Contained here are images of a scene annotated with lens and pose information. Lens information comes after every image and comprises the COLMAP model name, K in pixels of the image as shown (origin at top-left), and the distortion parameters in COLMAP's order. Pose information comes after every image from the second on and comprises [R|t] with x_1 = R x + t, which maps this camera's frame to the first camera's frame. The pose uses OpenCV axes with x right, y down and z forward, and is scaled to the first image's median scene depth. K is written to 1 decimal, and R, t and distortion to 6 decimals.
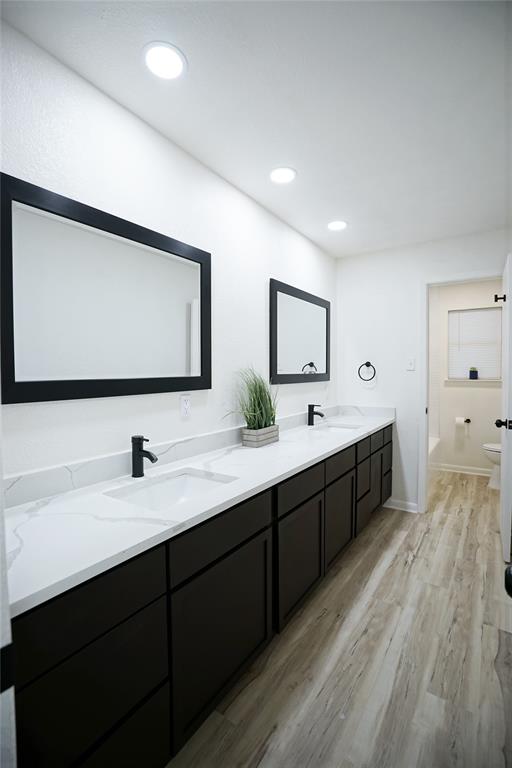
lens RADIAL K [[354.2, 0, 248.0], [0, 354.2, 384.4], [0, 0, 1]] dist [0.000035, 0.000063]
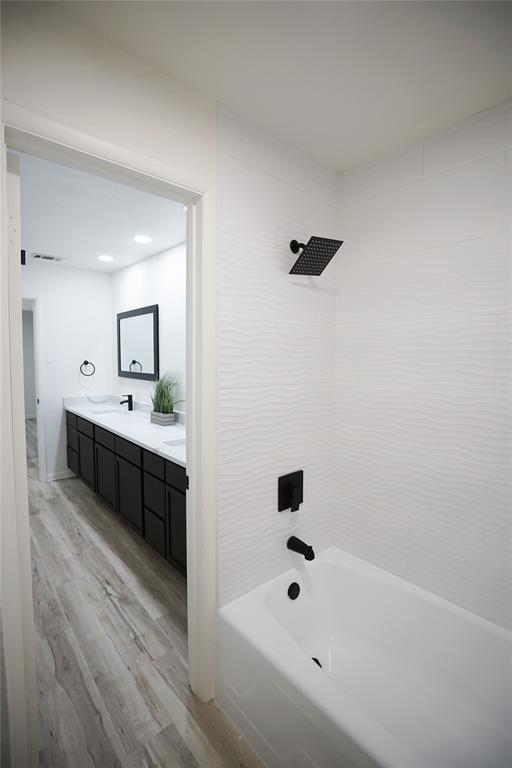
lens RADIAL K [[354.2, 0, 248.0], [0, 354.2, 384.4], [0, 0, 1]] dist [0.000035, 0.000063]
pose [[-0.265231, 0.057072, -0.962494, 1.308568], [-0.042719, 0.996571, 0.070865, -0.098455], [0.963238, 0.059913, -0.261883, 1.693316]]
